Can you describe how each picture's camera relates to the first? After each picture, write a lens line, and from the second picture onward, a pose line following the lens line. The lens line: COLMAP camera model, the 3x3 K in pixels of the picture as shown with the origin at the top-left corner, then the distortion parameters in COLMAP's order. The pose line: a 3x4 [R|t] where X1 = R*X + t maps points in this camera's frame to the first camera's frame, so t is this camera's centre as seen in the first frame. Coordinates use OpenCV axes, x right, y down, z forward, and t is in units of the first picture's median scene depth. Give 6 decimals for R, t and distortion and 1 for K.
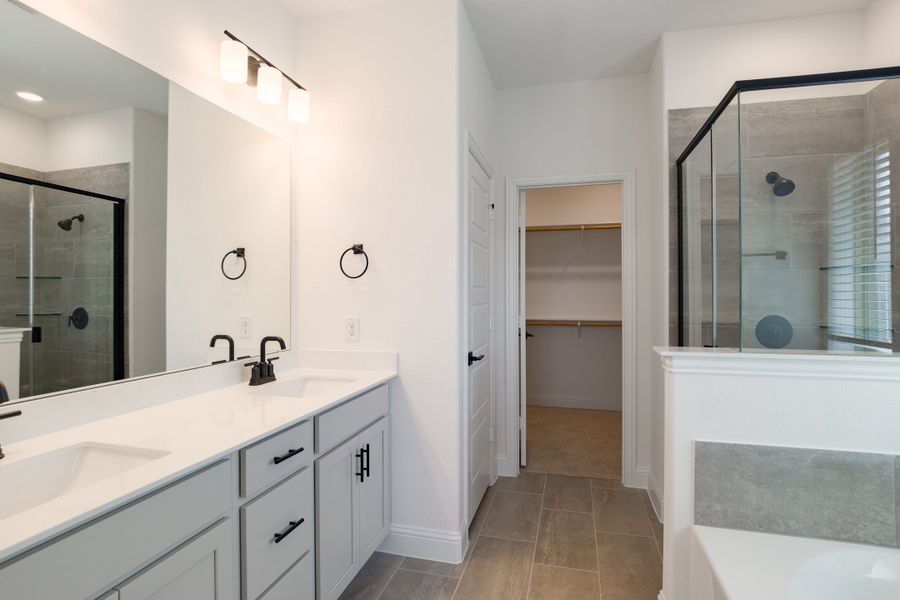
lens RADIAL K [[464.8, 0, 448.4], [0, 464.8, 298.0], [0, 0, 1]] dist [-0.031223, 0.003659]
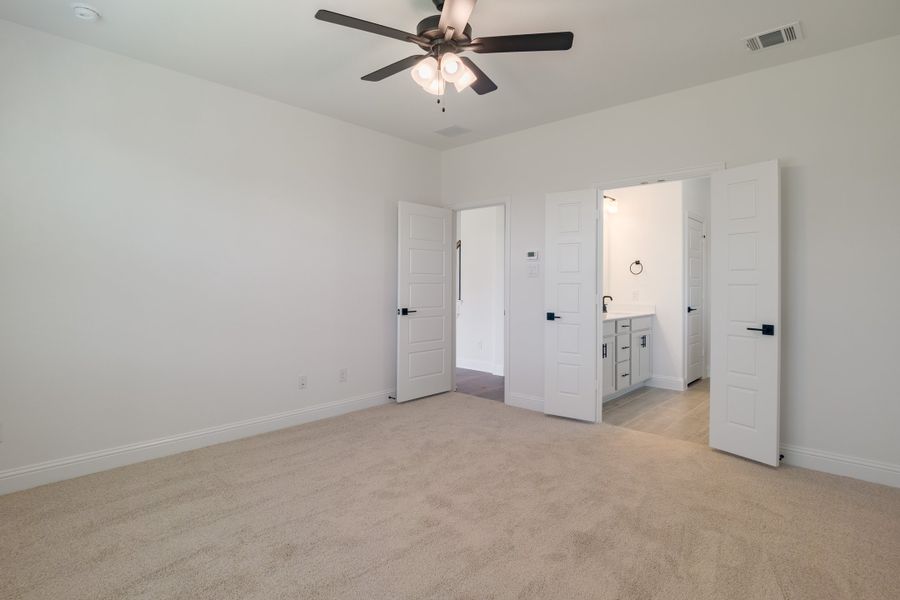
lens RADIAL K [[464.8, 0, 456.8], [0, 464.8, 292.4], [0, 0, 1]] dist [-0.031223, 0.003659]
pose [[0.892294, 0.002556, -0.451448, 0.059146], [-0.000745, 0.999991, 0.004189, 0.044924], [0.451455, -0.003401, 0.892288, -1.697906]]
